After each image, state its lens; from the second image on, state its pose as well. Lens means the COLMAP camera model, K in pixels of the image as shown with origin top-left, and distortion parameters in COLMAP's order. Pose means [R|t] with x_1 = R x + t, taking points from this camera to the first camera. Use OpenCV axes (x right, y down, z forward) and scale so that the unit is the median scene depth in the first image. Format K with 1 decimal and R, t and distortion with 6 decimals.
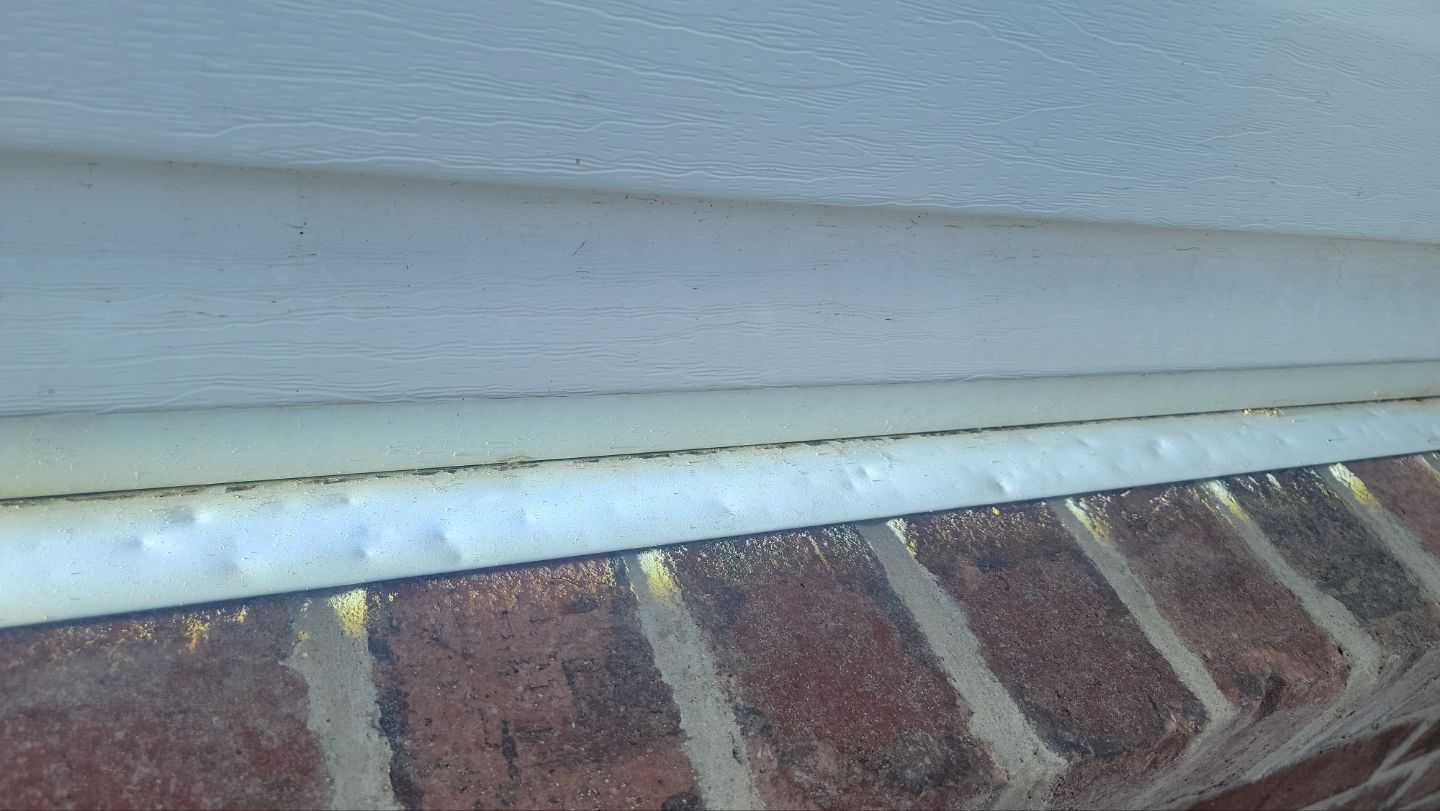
lens RADIAL K [[1068.6, 0, 720.0], [0, 1068.6, 405.5], [0, 0, 1]] dist [0.023990, -0.049305]
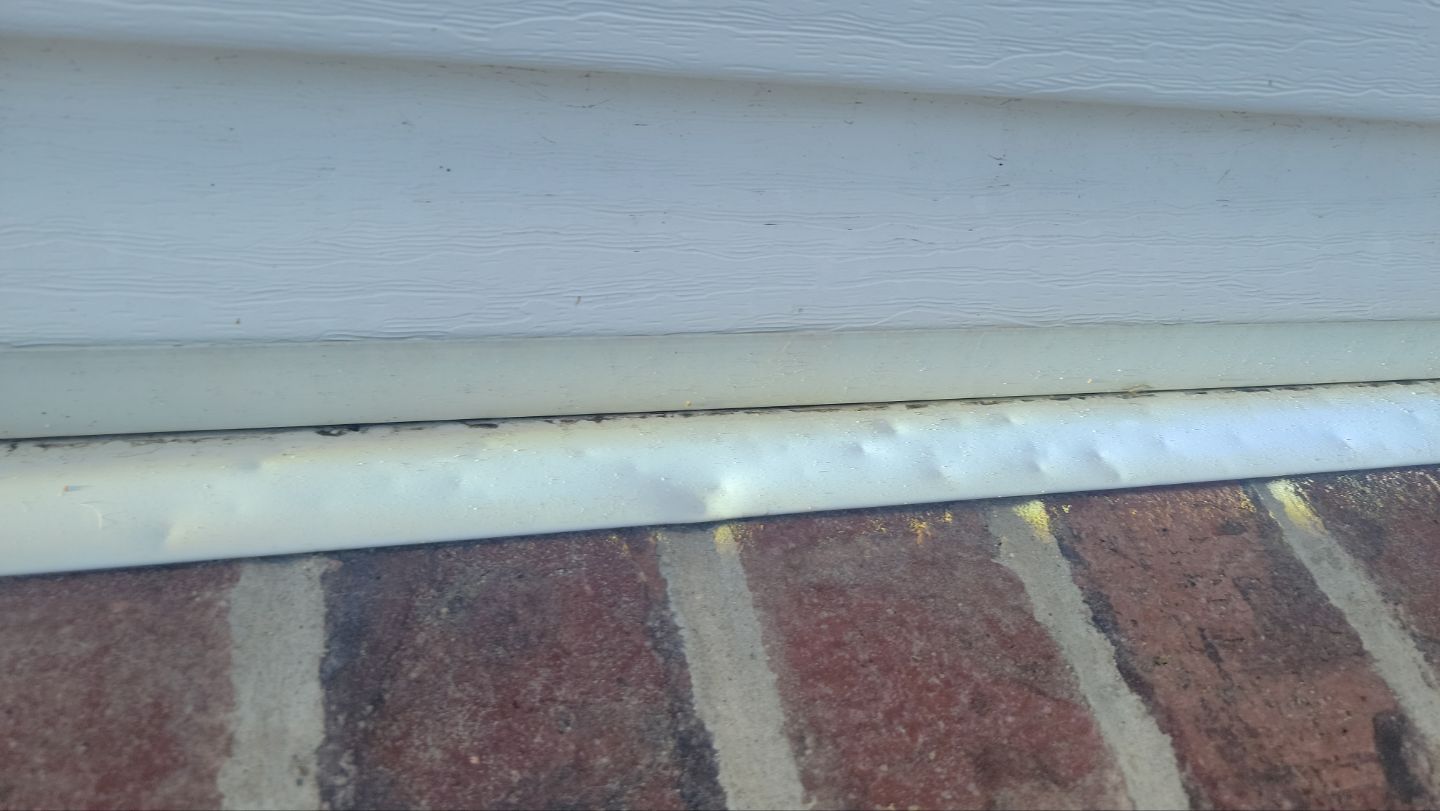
lens RADIAL K [[1063.7, 0, 720.0], [0, 1063.7, 405.5], [0, 0, 1]] dist [0.002041, -0.005040]
pose [[0.973679, 0.005131, -0.227867, -0.400598], [-0.004177, 0.999980, 0.004664, 0.073343], [0.227886, -0.003590, 0.973681, -0.098938]]
